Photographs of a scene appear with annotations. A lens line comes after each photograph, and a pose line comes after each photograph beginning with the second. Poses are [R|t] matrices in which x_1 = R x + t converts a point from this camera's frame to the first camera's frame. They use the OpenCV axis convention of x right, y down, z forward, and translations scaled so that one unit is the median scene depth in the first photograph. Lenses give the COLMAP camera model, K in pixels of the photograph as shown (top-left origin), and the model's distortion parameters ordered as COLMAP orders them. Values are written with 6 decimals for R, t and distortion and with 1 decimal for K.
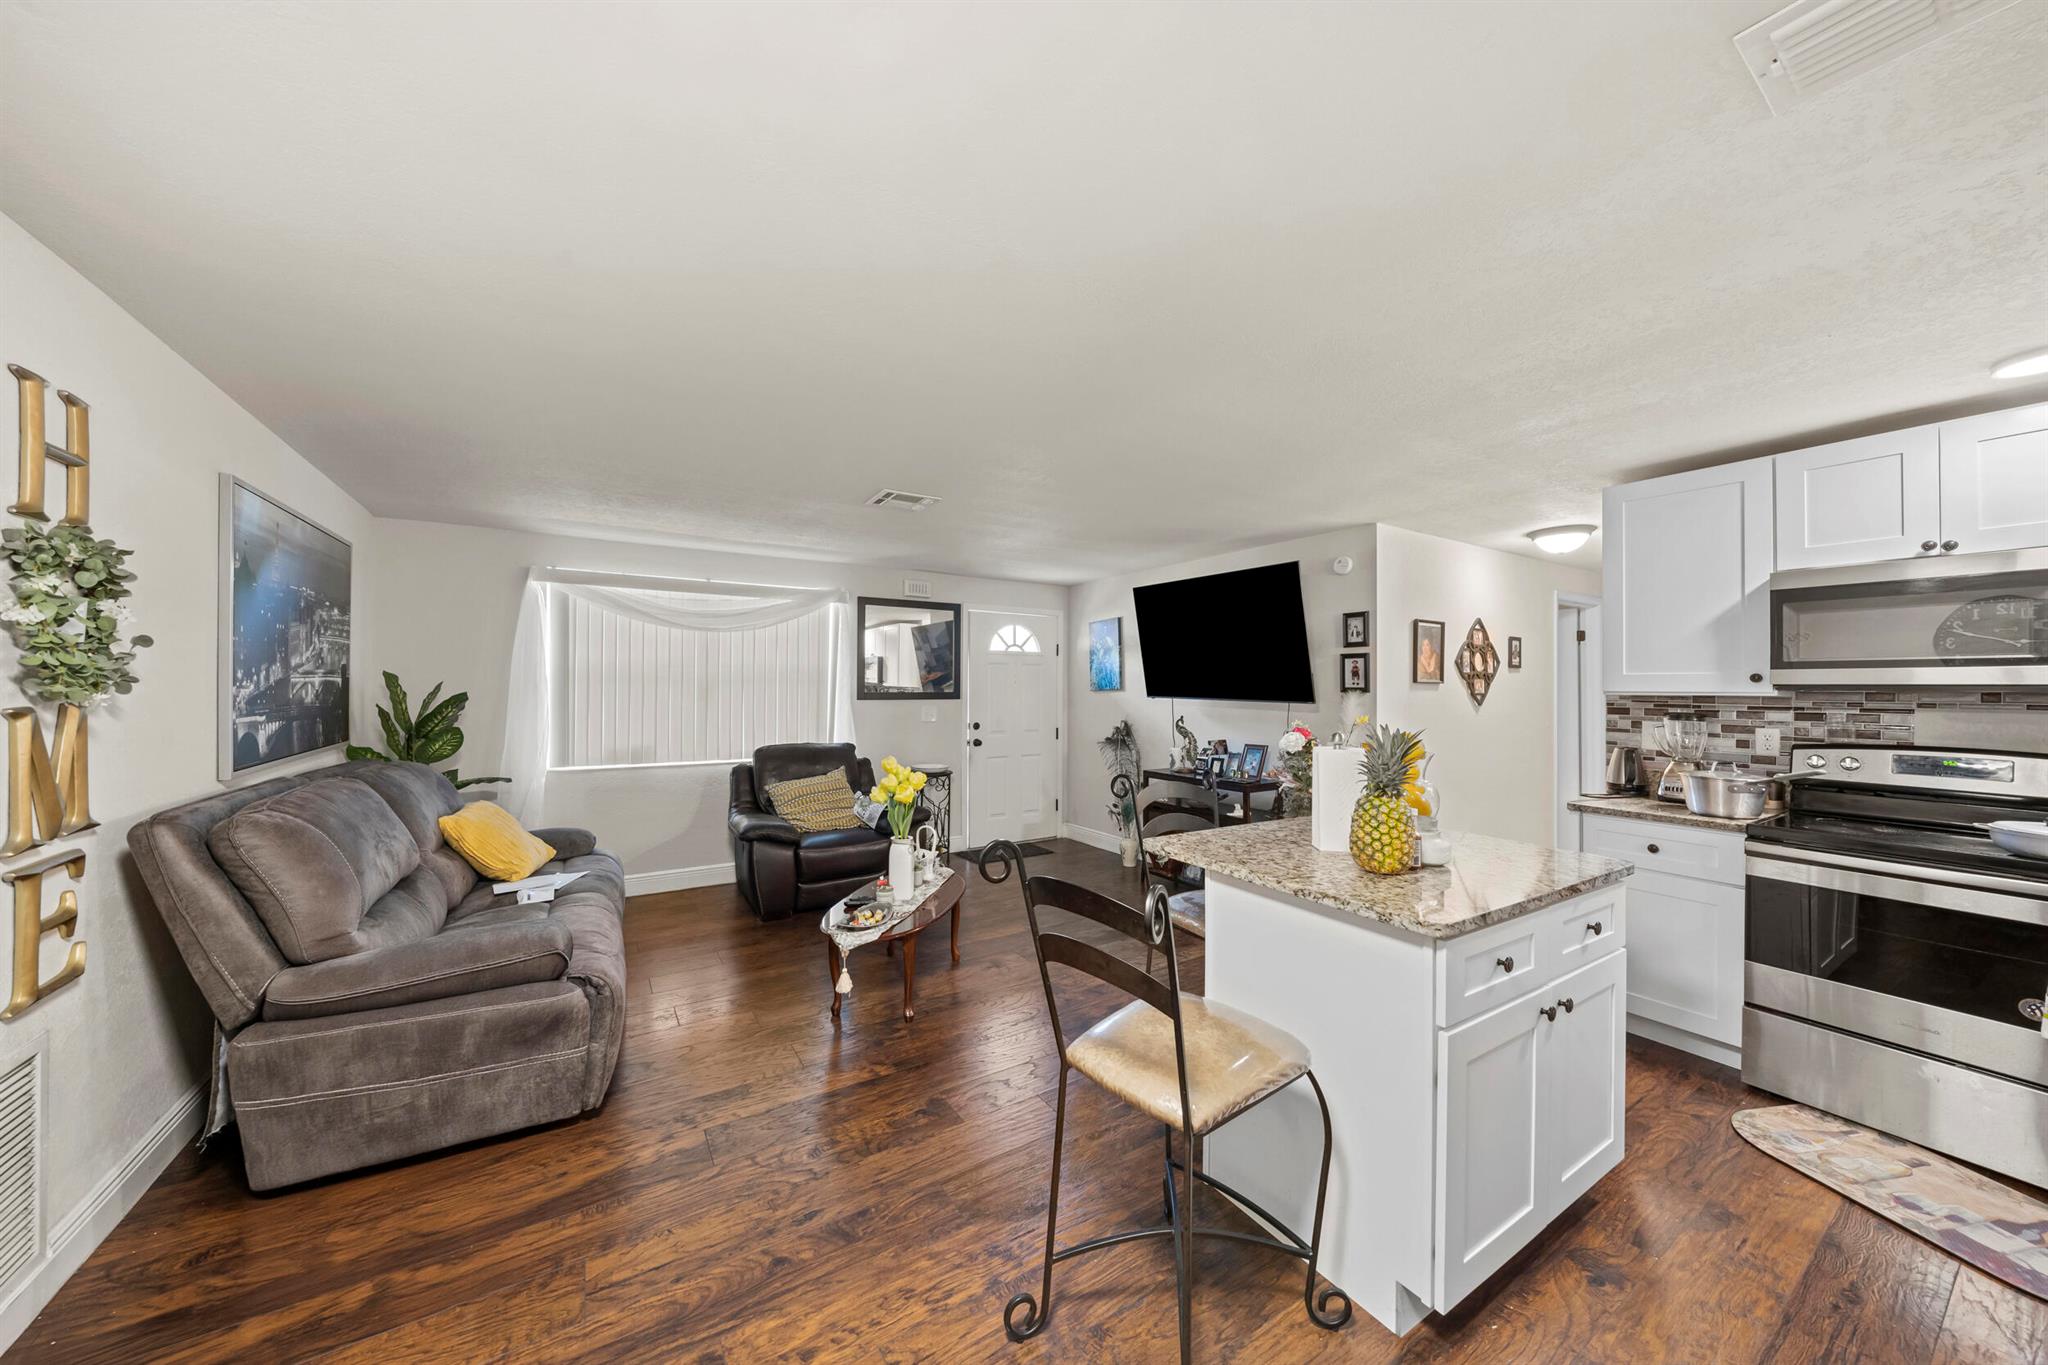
lens RADIAL K [[701.3, 0, 1021.1], [0, 701.3, 681.4], [0, 0, 1]] dist [-0.000263, -0.000041]
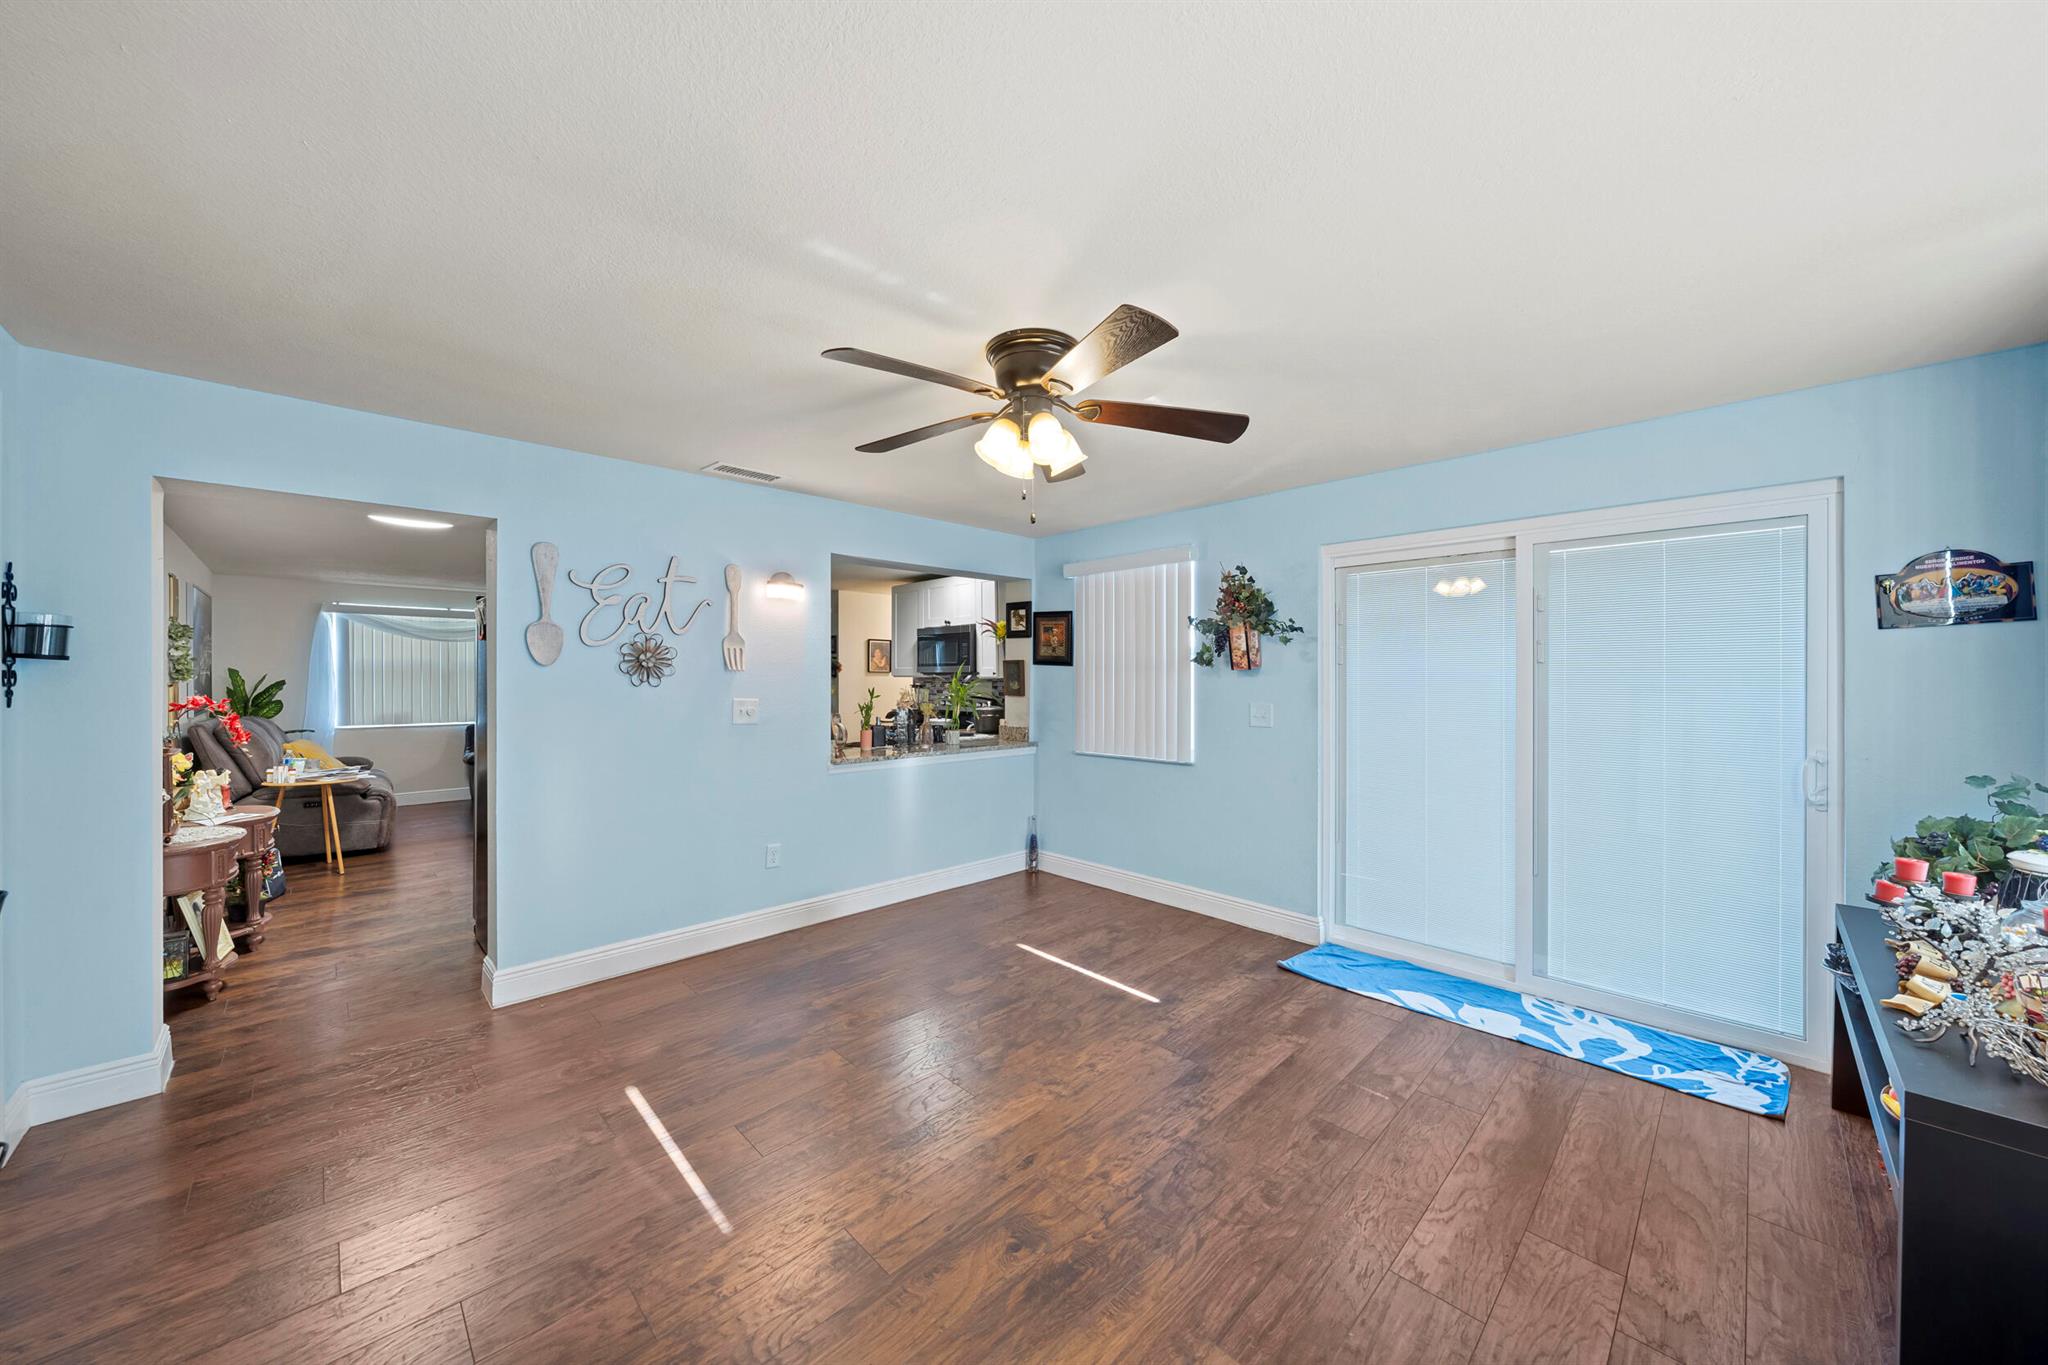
lens RADIAL K [[724.7, 0, 1024.0], [0, 724.7, 682.5], [0, 0, 1]] dist [-0.001958, -0.000104]
pose [[0.977218, -0.005802, 0.212156, 0.516540], [0.002644, 0.999881, 0.015166, 0.000021], [-0.212219, -0.014260, 0.977118, -0.949862]]
